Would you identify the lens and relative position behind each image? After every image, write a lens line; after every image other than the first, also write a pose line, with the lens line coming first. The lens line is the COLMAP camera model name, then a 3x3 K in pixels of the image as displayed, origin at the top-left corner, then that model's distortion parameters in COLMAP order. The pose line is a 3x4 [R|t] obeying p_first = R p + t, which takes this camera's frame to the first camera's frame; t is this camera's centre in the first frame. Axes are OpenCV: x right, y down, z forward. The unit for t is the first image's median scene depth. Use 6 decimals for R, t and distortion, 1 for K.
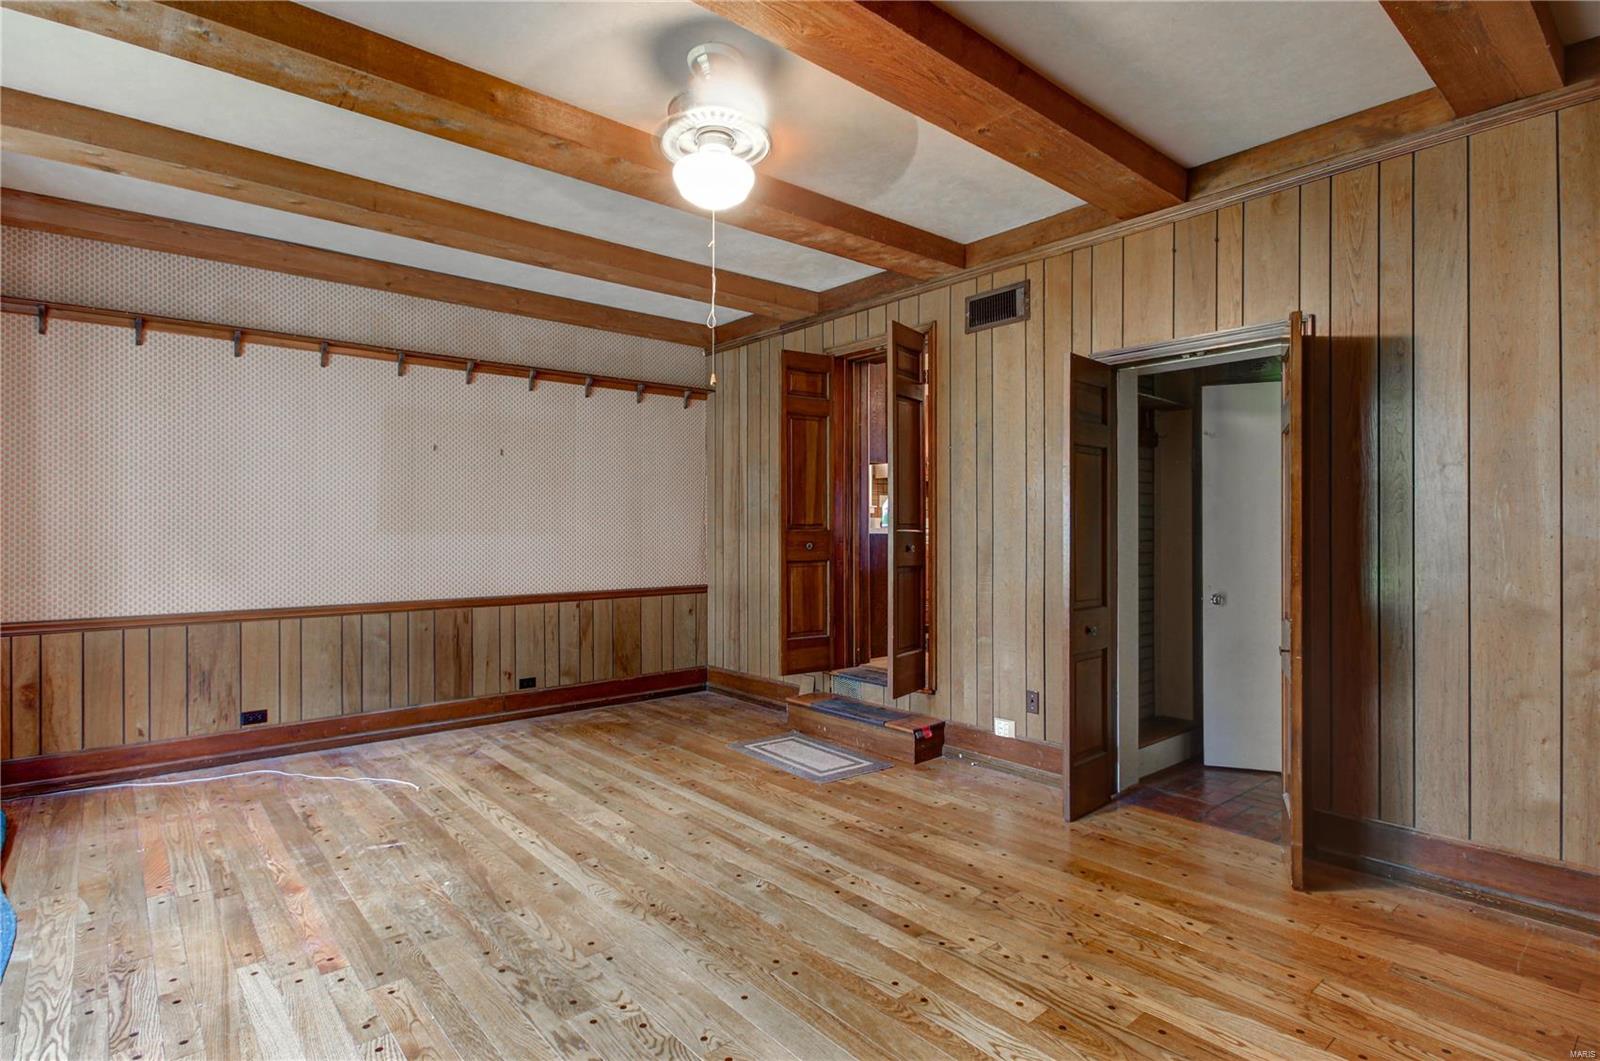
lens RADIAL K [[793.5, 0, 800.0], [0, 793.5, 530.5], [0, 0, 1]] dist [-0.000187, -0.000762]
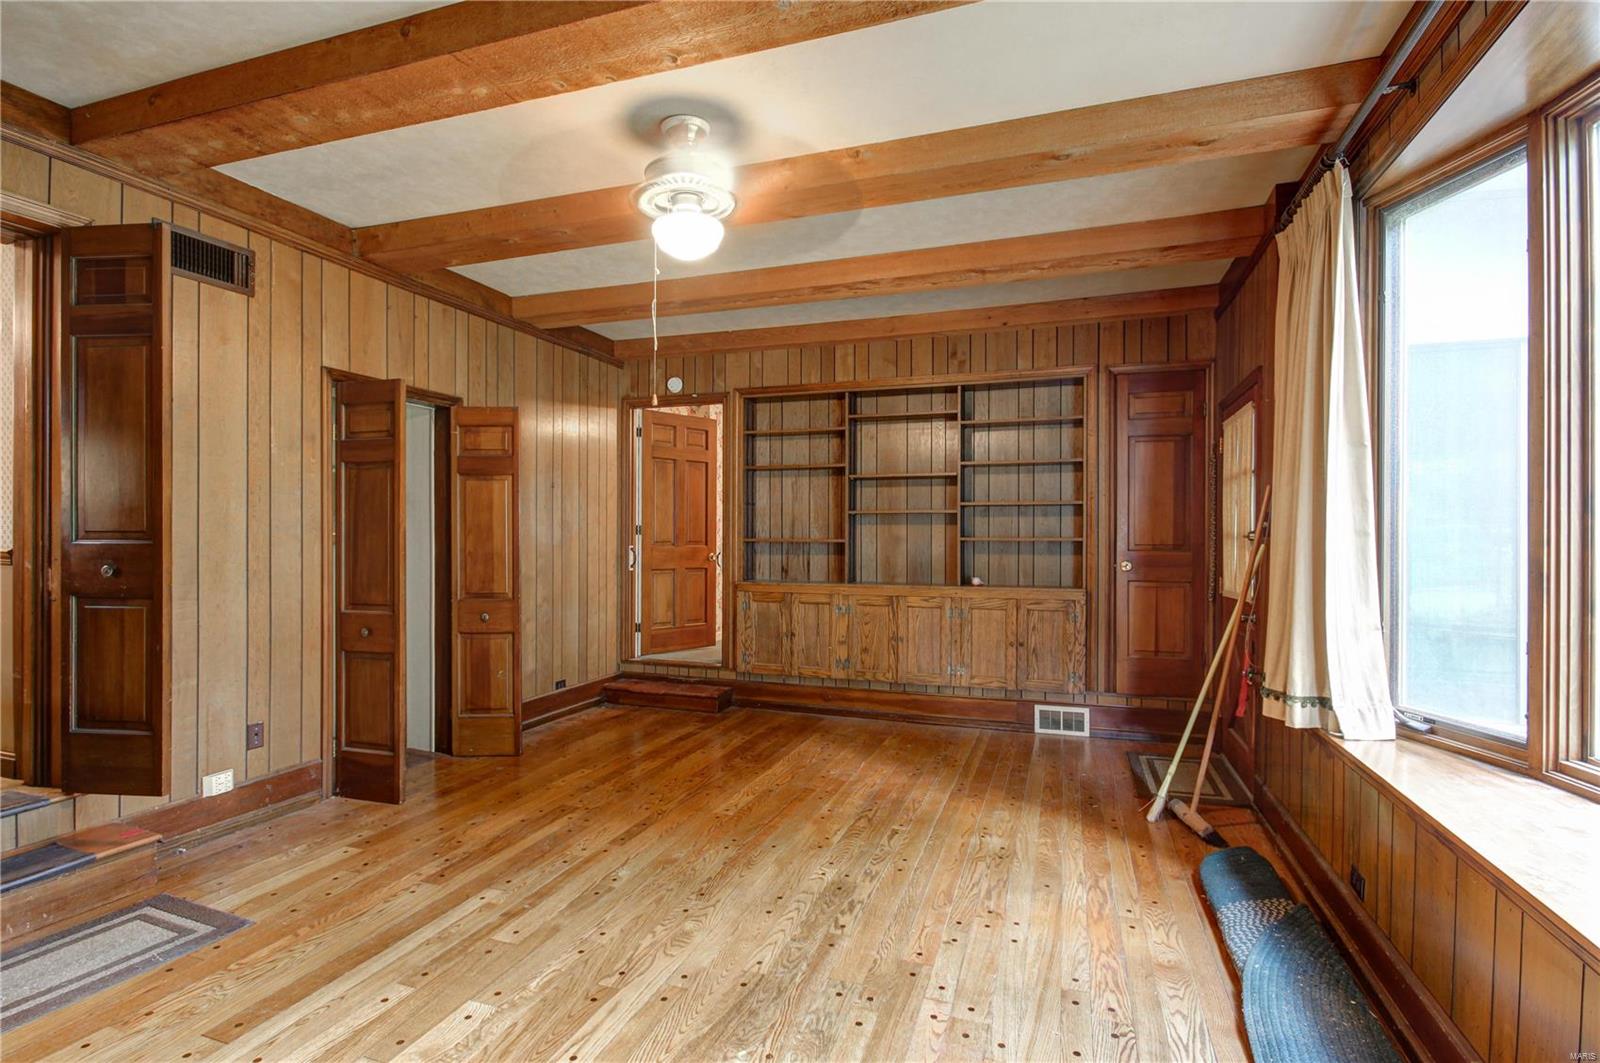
lens RADIAL K [[737.9, 0, 800.0], [0, 737.9, 531.5], [0, 0, 1]] dist [-0.016364, -0.000782]
pose [[-0.487520, 0.008058, 0.873075, -0.830309], [0.001019, 0.999962, -0.008660, -0.001083], [-0.873111, -0.003332, -0.487510, 1.026428]]
